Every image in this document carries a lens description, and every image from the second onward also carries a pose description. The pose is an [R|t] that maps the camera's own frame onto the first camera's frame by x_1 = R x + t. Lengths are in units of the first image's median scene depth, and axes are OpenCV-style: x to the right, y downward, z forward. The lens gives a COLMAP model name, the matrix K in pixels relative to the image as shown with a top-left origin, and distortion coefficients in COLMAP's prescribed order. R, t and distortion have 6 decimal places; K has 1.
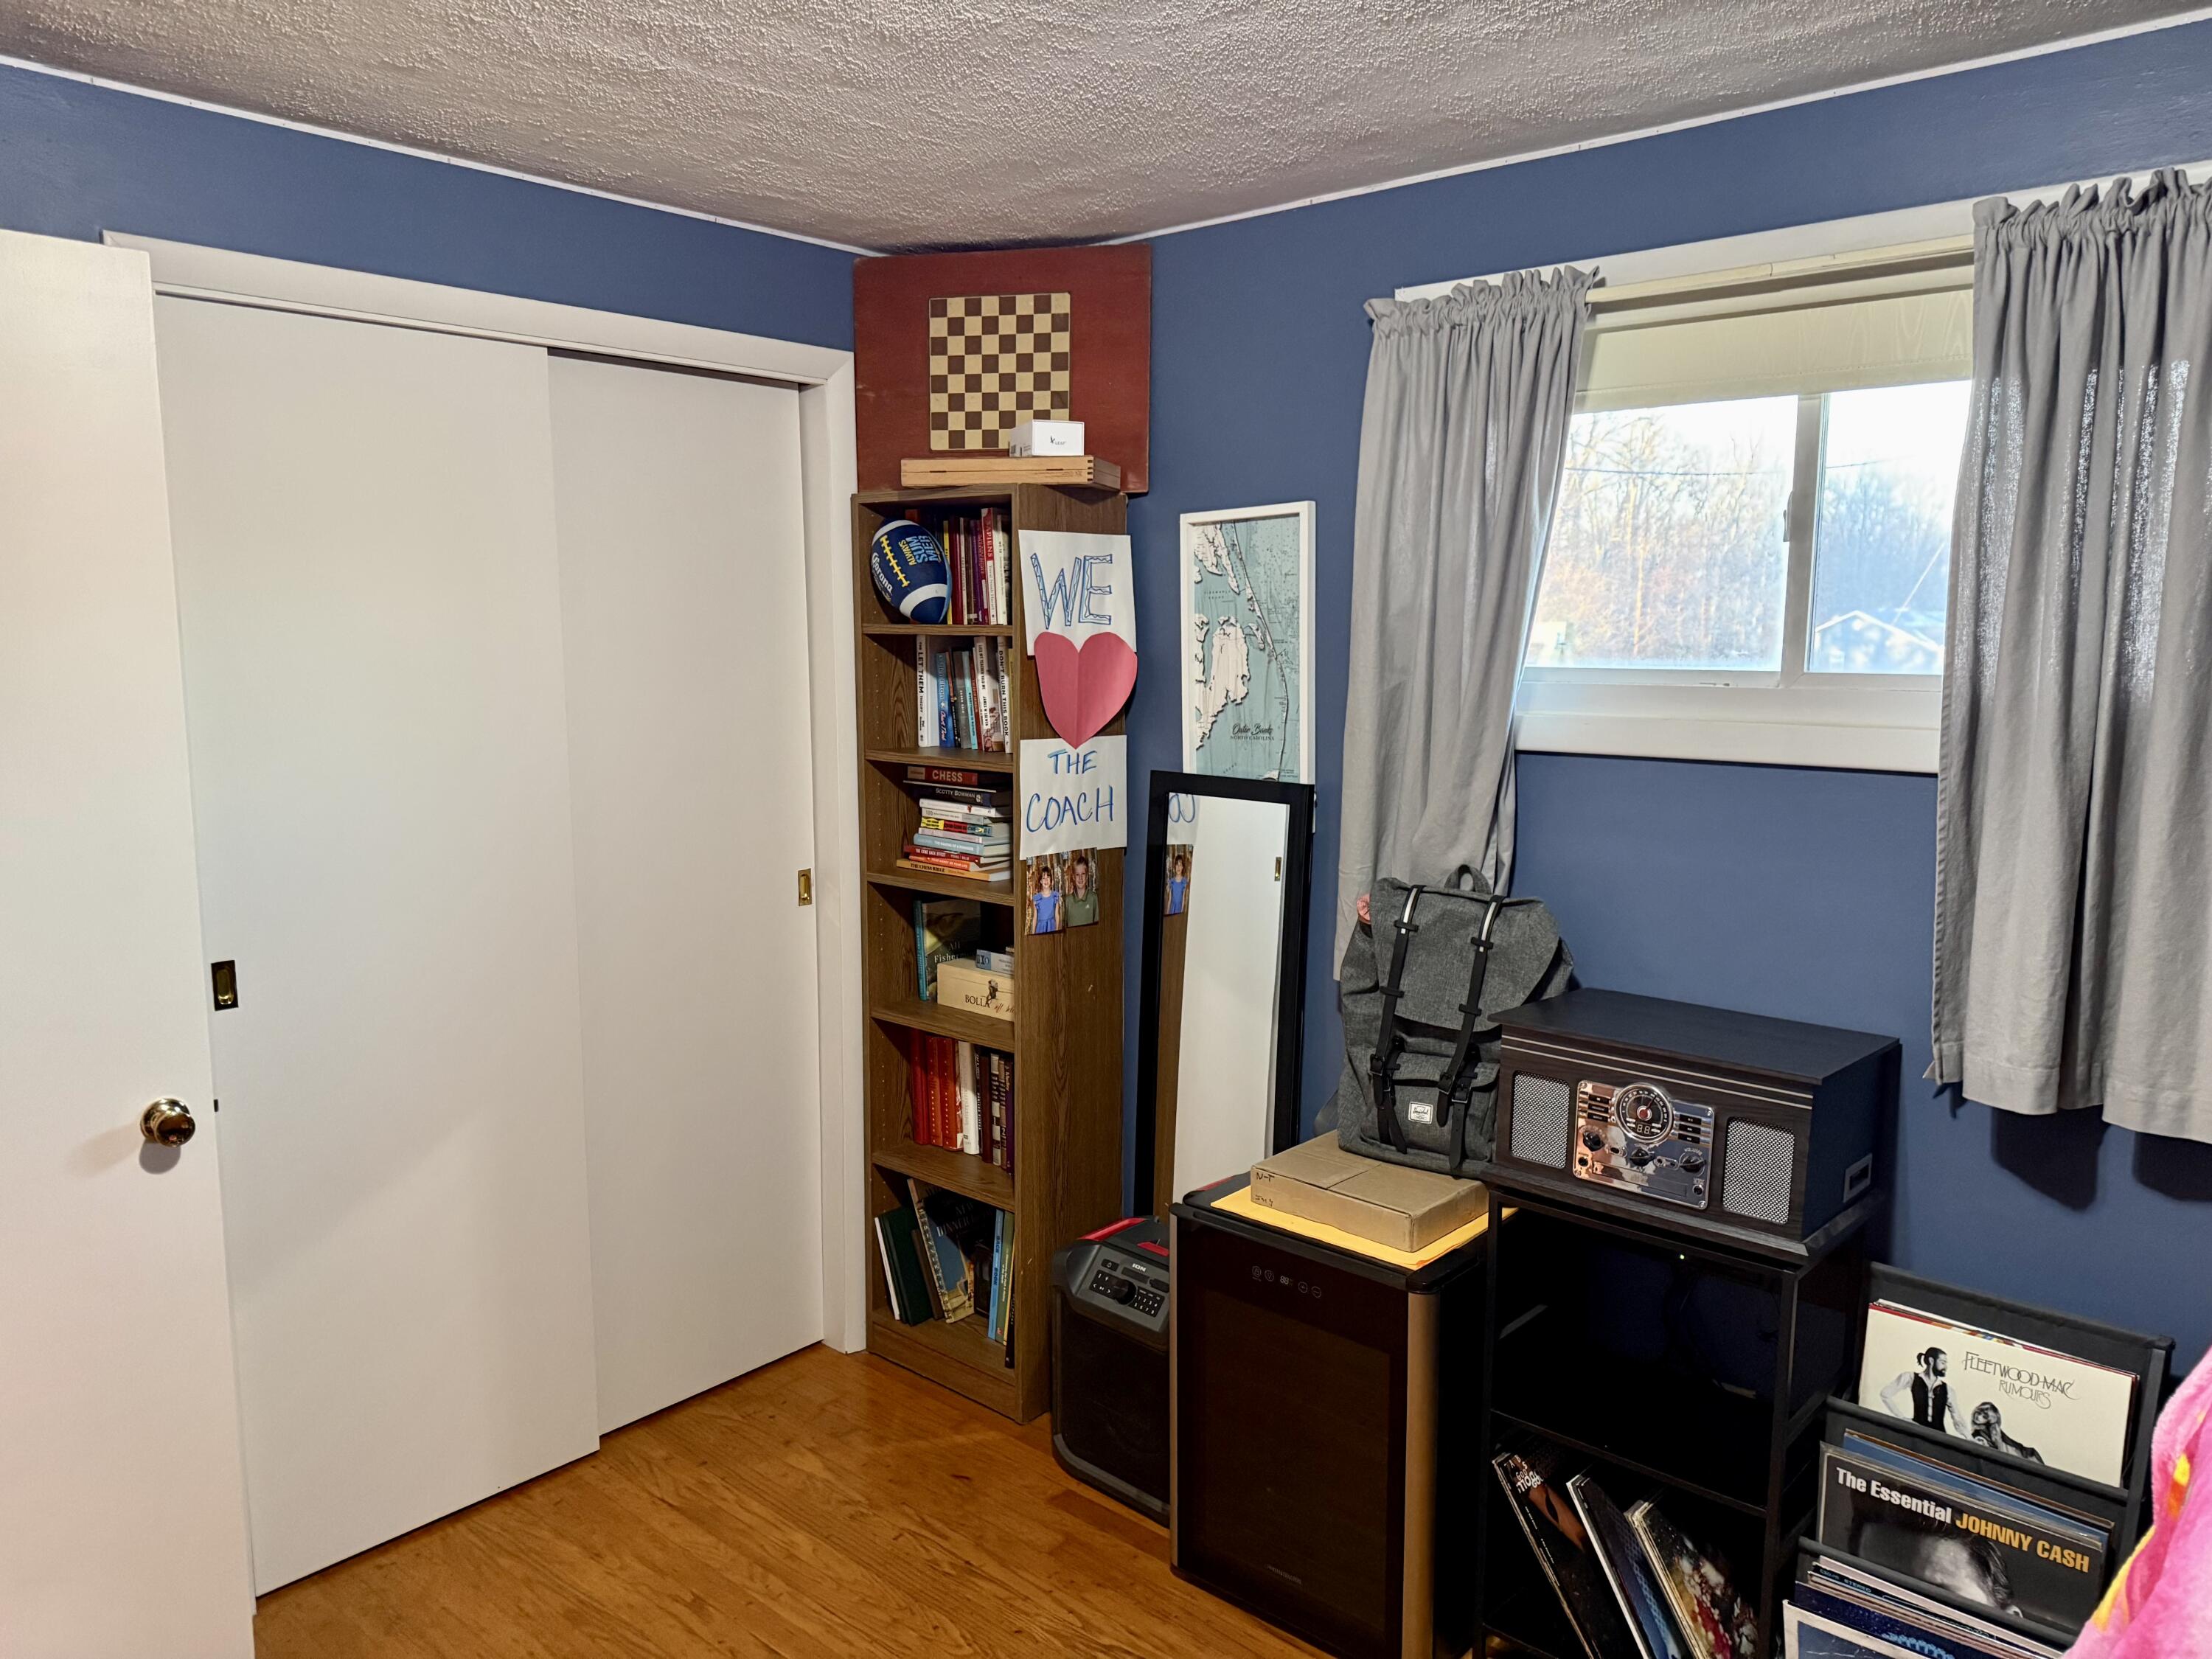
lens RADIAL K [[1548.2, 0, 1096.3], [0, 1548.2, 836.3], [0, 0, 1]] dist [0.086883, -0.126377]
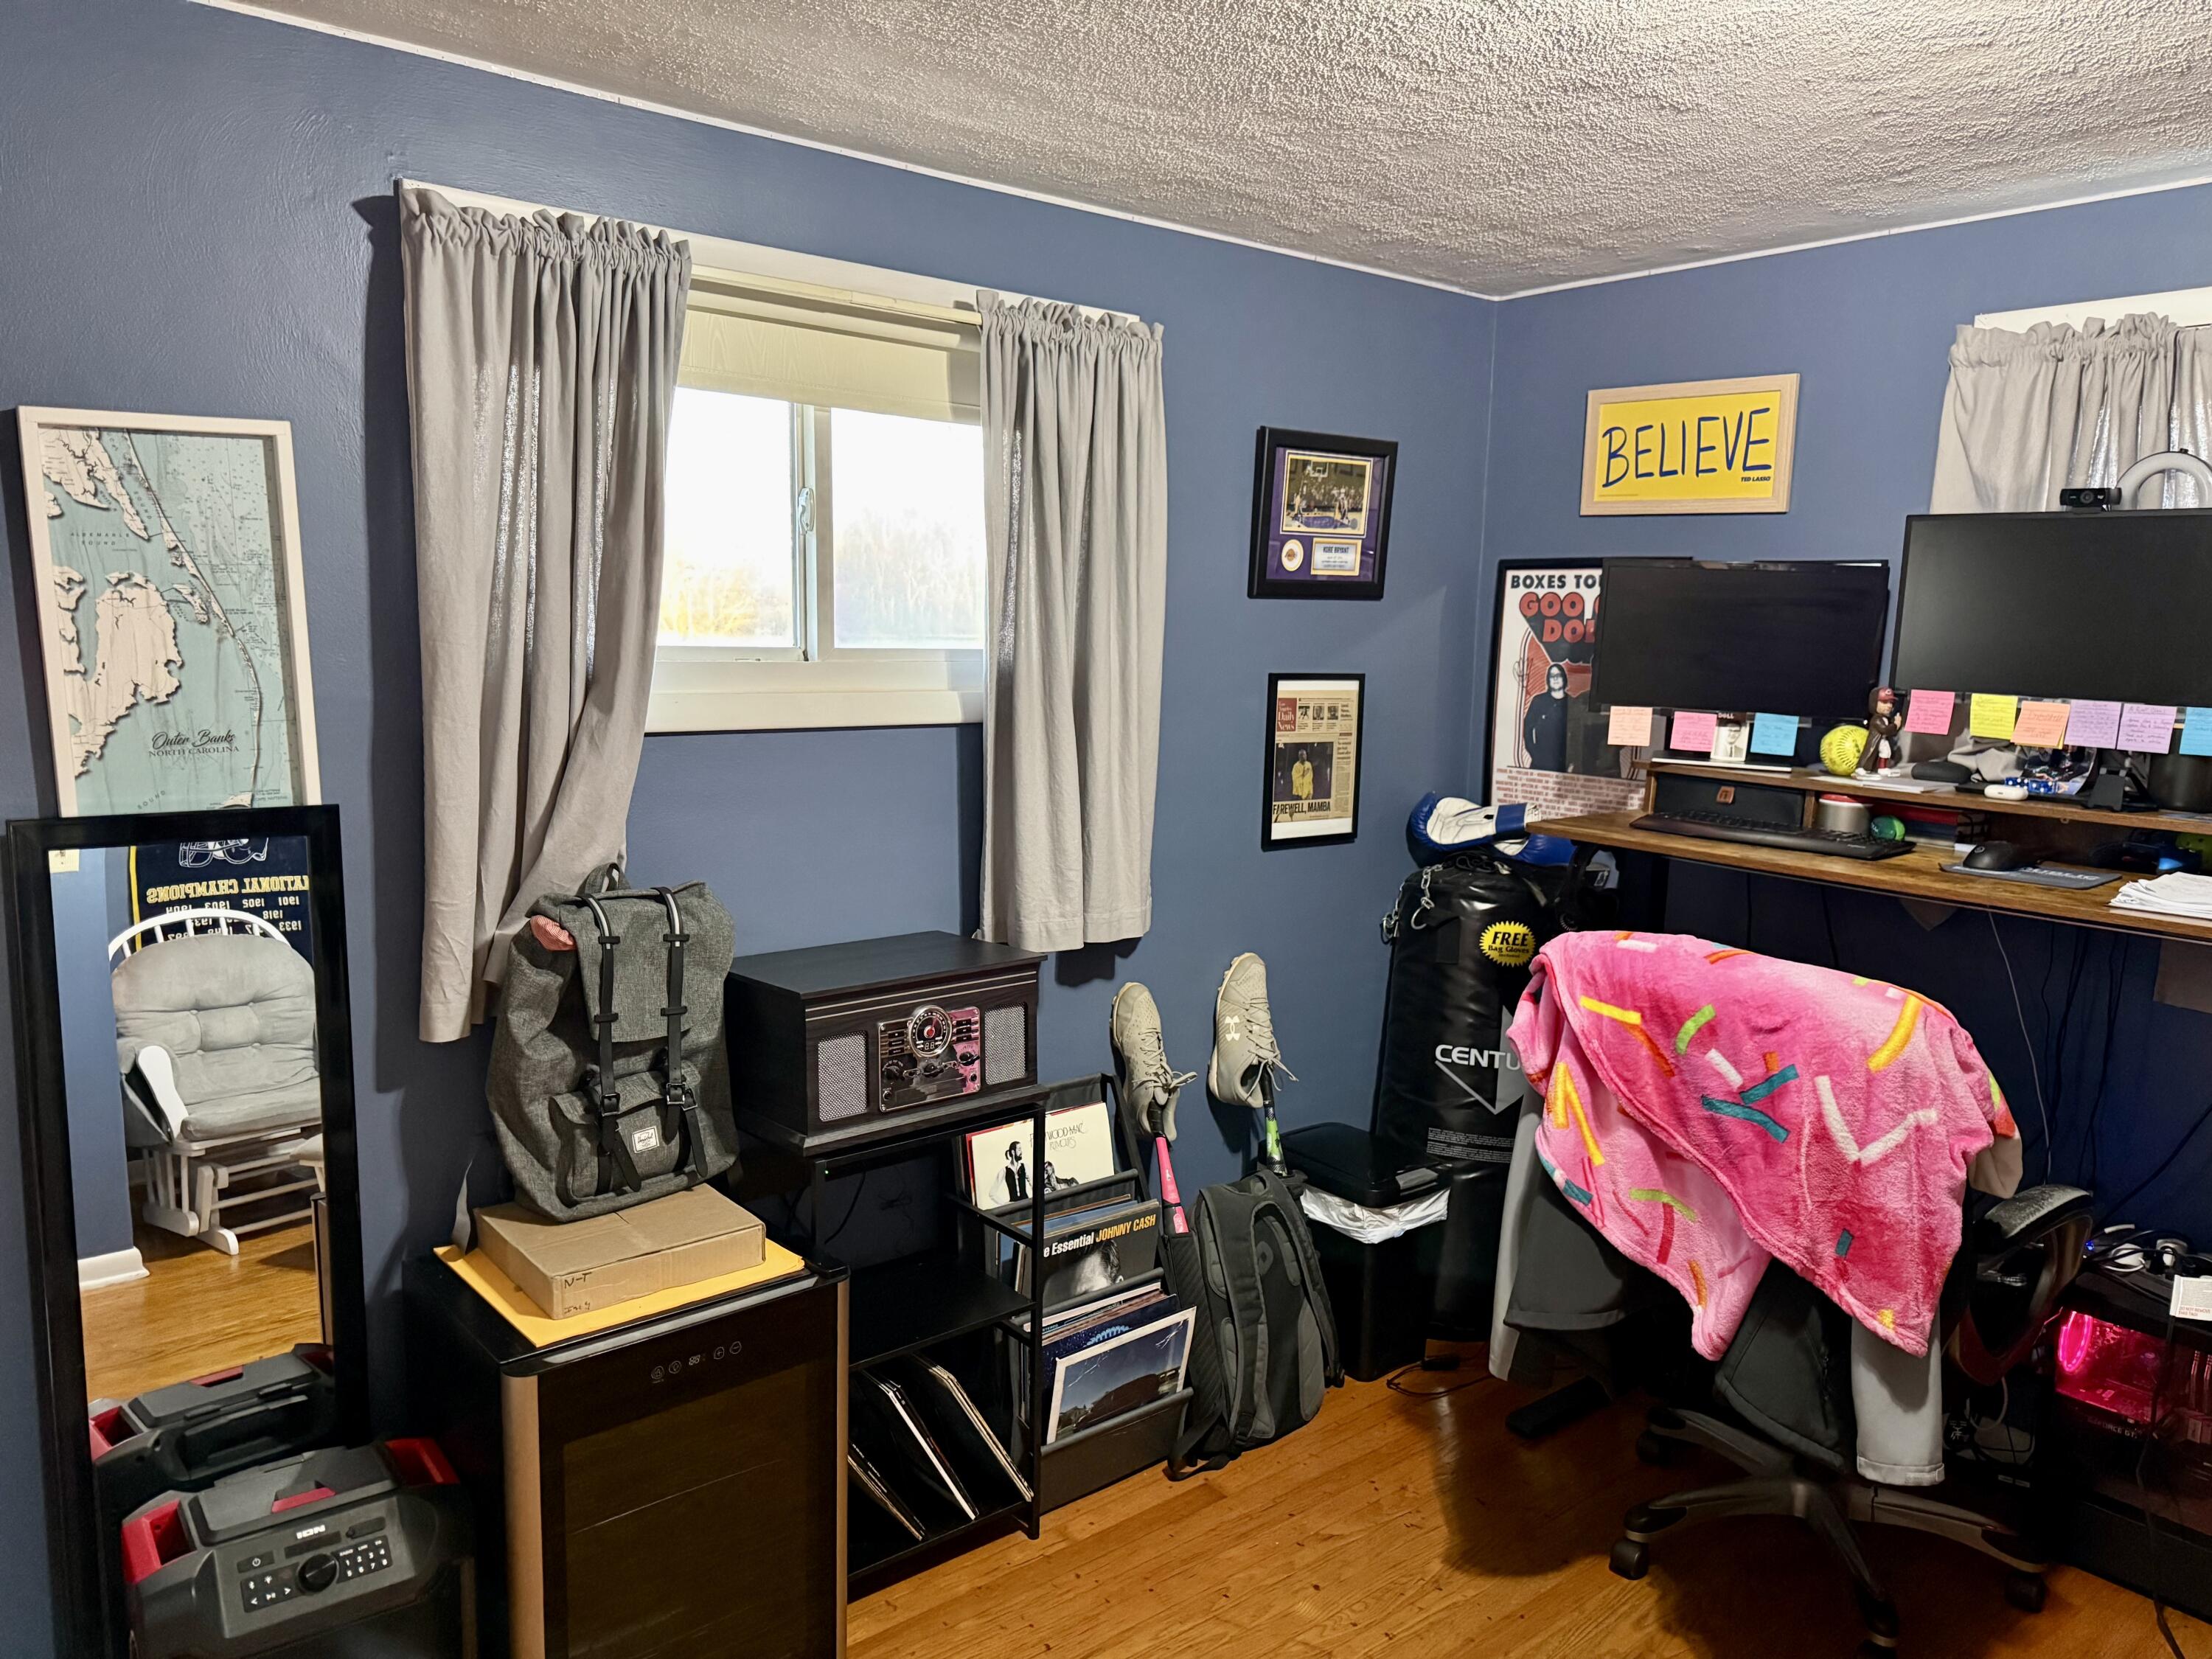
lens RADIAL K [[1548.2, 0, 1096.3], [0, 1548.2, 836.3], [0, 0, 1]] dist [0.086883, -0.126377]
pose [[0.133395, -0.134510, 0.981893, -0.634254], [0.114704, 0.986184, 0.119514, -0.075588], [-0.984403, 0.096684, 0.146981, 0.601960]]
